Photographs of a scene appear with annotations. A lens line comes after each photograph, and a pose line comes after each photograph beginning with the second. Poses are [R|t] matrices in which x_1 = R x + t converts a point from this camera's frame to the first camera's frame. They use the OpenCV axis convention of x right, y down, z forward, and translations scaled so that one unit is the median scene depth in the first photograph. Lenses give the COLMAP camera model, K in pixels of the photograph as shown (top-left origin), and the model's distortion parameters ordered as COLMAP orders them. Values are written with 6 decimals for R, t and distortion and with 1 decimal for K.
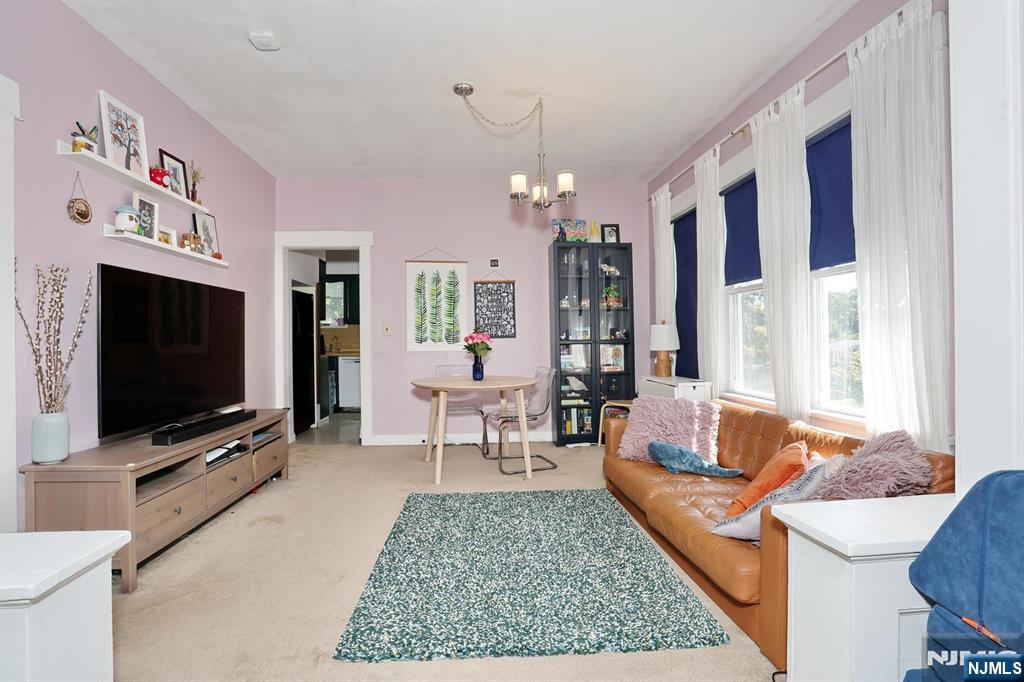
lens RADIAL K [[497.4, 0, 507.0], [0, 497.4, 339.5], [0, 0, 1]] dist [-0.079600, 0.035547]
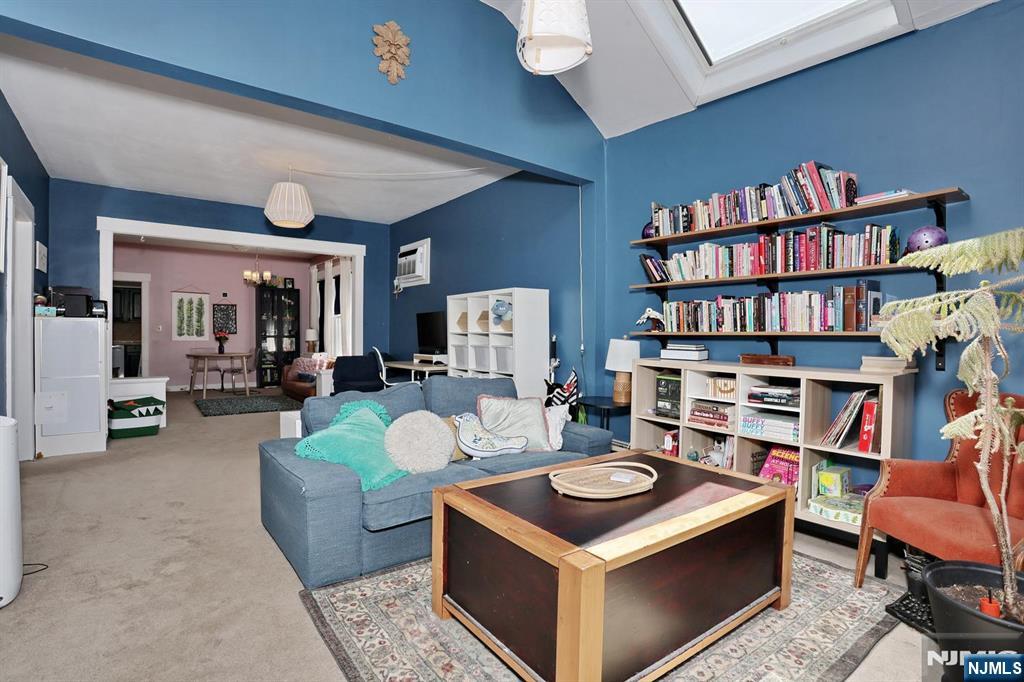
lens RADIAL K [[497.4, 0, 507.0], [0, 497.4, 339.5], [0, 0, 1]] dist [-0.079600, 0.035547]
pose [[0.828896, 0.007863, 0.559347, -0.176577], [-0.011977, 0.999921, 0.003692, -0.001896], [-0.559274, -0.009760, 0.828926, -1.203311]]
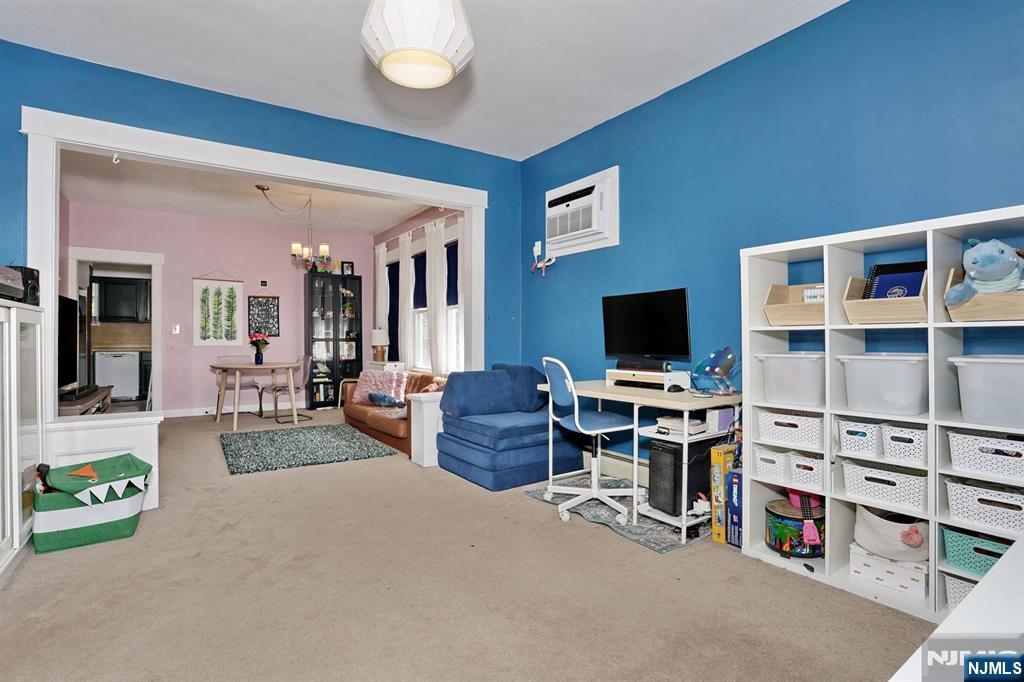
lens RADIAL K [[497.4, 0, 507.0], [0, 497.4, 339.5], [0, 0, 1]] dist [-0.079600, 0.035547]
pose [[0.862918, 0.008484, 0.505273, -0.133641], [-0.008515, 0.999961, -0.002247, 0.002577], [-0.505273, -0.002363, 0.862956, -0.565237]]
